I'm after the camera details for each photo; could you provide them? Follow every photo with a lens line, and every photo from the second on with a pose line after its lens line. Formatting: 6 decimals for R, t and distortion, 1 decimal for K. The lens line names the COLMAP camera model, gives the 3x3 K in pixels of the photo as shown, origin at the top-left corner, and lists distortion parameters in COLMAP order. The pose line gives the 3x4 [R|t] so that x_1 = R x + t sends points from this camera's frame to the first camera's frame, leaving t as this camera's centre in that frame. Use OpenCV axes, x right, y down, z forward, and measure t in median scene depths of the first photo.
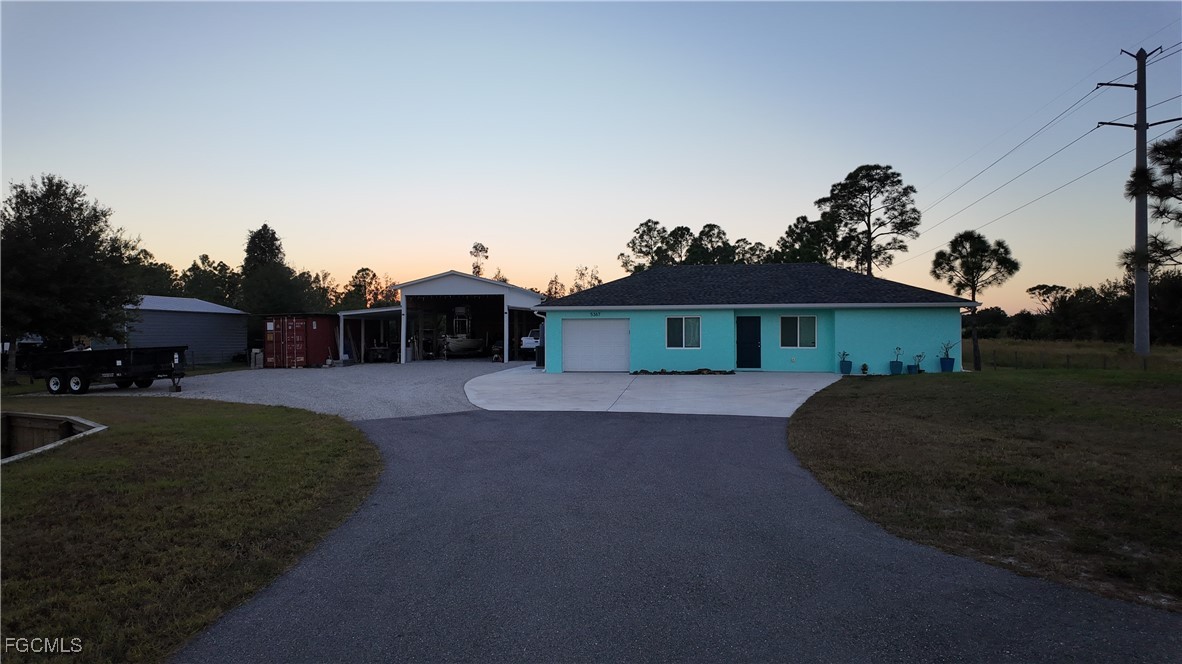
lens RADIAL K [[680.6, 0, 589.0], [0, 680.6, 332.3], [0, 0, 1]] dist [0.073698, -0.074358]
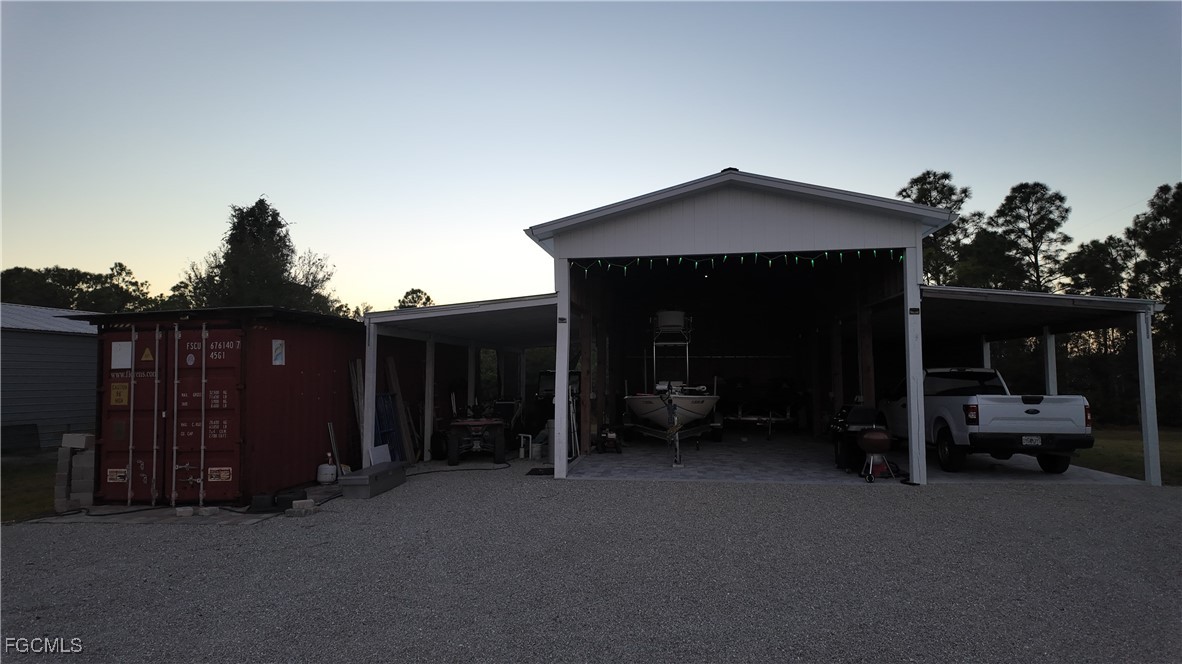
lens RADIAL K [[680.6, 0, 589.0], [0, 680.6, 332.3], [0, 0, 1]] dist [0.073698, -0.074358]
pose [[0.998324, -0.003198, -0.057777, -0.172286], [-0.000541, 0.997912, -0.064581, -0.000098], [0.057863, 0.064504, 0.996238, 0.492386]]
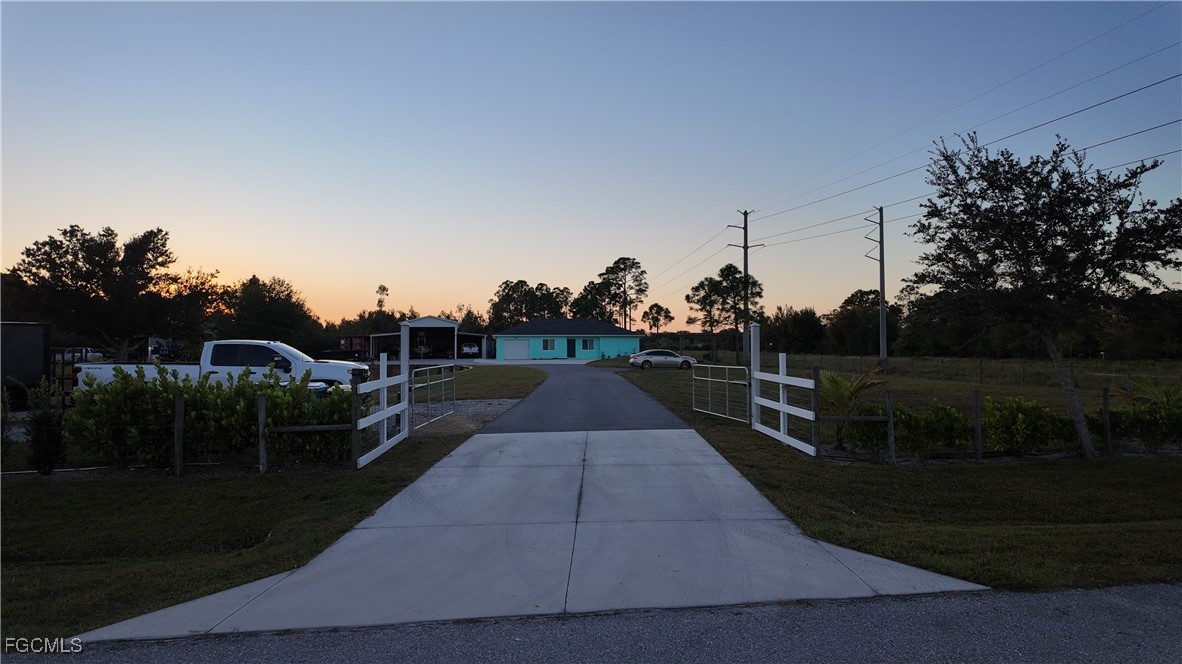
lens RADIAL K [[680.6, 0, 589.0], [0, 680.6, 332.3], [0, 0, 1]] dist [0.073698, -0.074358]
pose [[0.957964, 0.006678, 0.286810, -0.234328], [-0.000249, 0.999748, -0.022446, 0.005498], [-0.286888, 0.021431, 0.957724, -0.798055]]
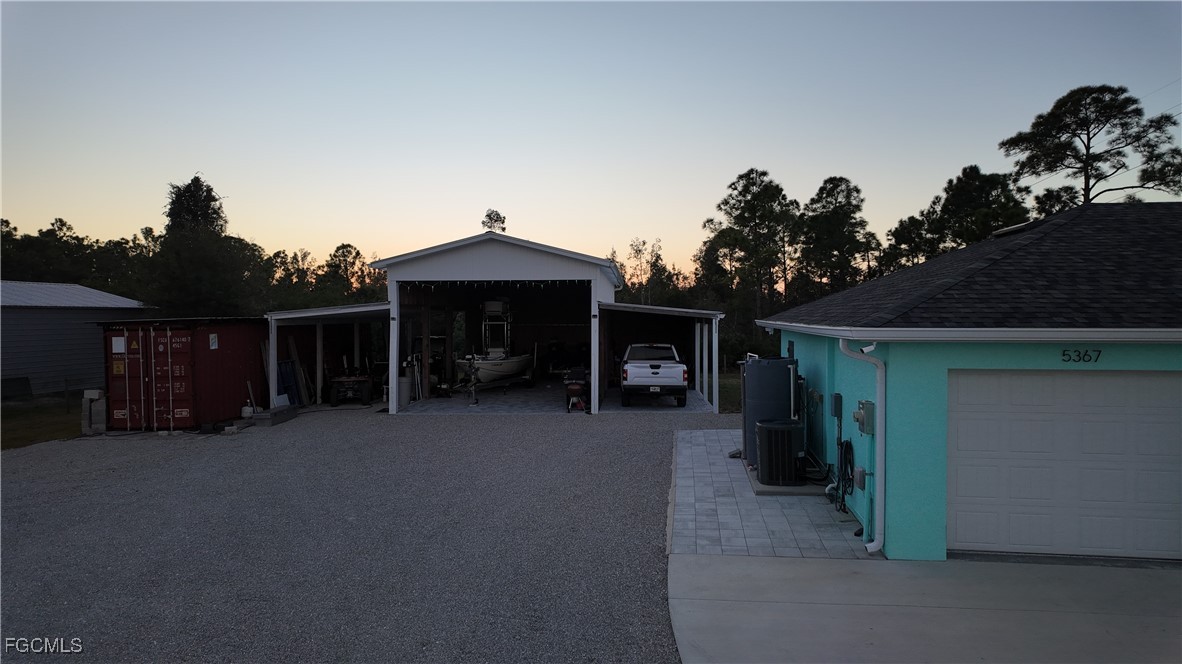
lens RADIAL K [[680.6, 0, 589.0], [0, 680.6, 332.3], [0, 0, 1]] dist [0.073698, -0.074358]
pose [[0.999943, 0.001378, 0.010602, -0.092896], [-0.001644, 0.999683, 0.025108, -0.020719], [-0.010564, -0.025124, 0.999629, 0.345444]]
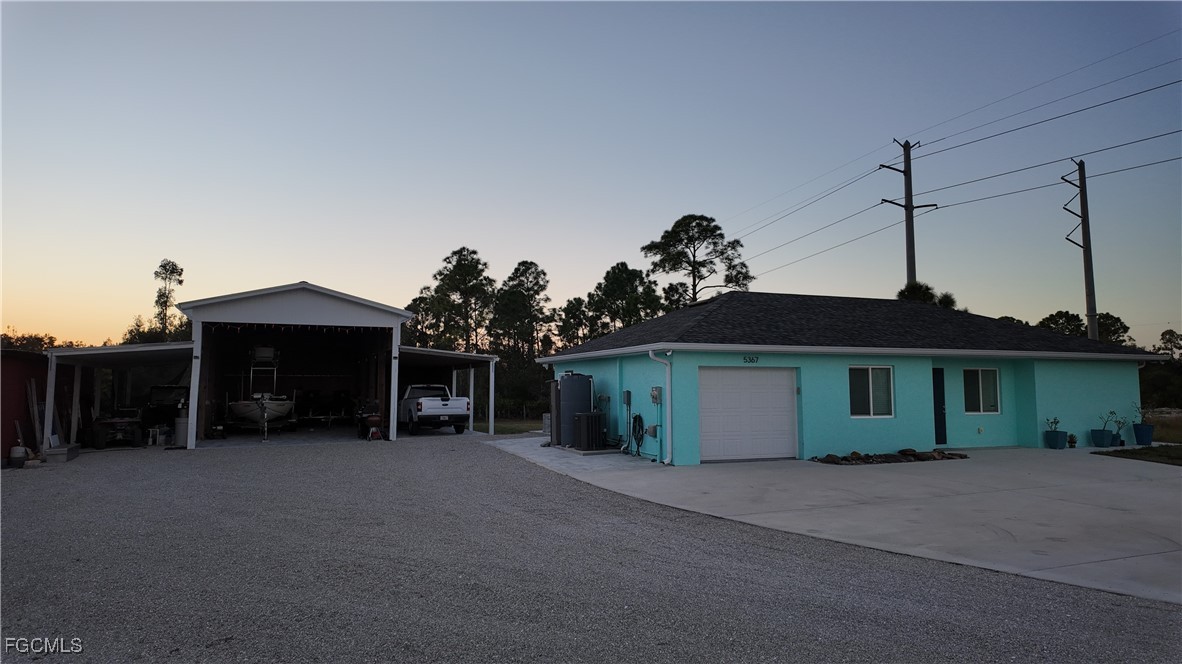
lens RADIAL K [[680.6, 0, 589.0], [0, 680.6, 332.3], [0, 0, 1]] dist [0.073698, -0.074358]
pose [[0.872949, 0.040256, 0.486148, -0.190322], [-0.000539, 0.996668, -0.081564, -0.001018], [-0.487812, 0.070939, 0.870062, 0.267367]]
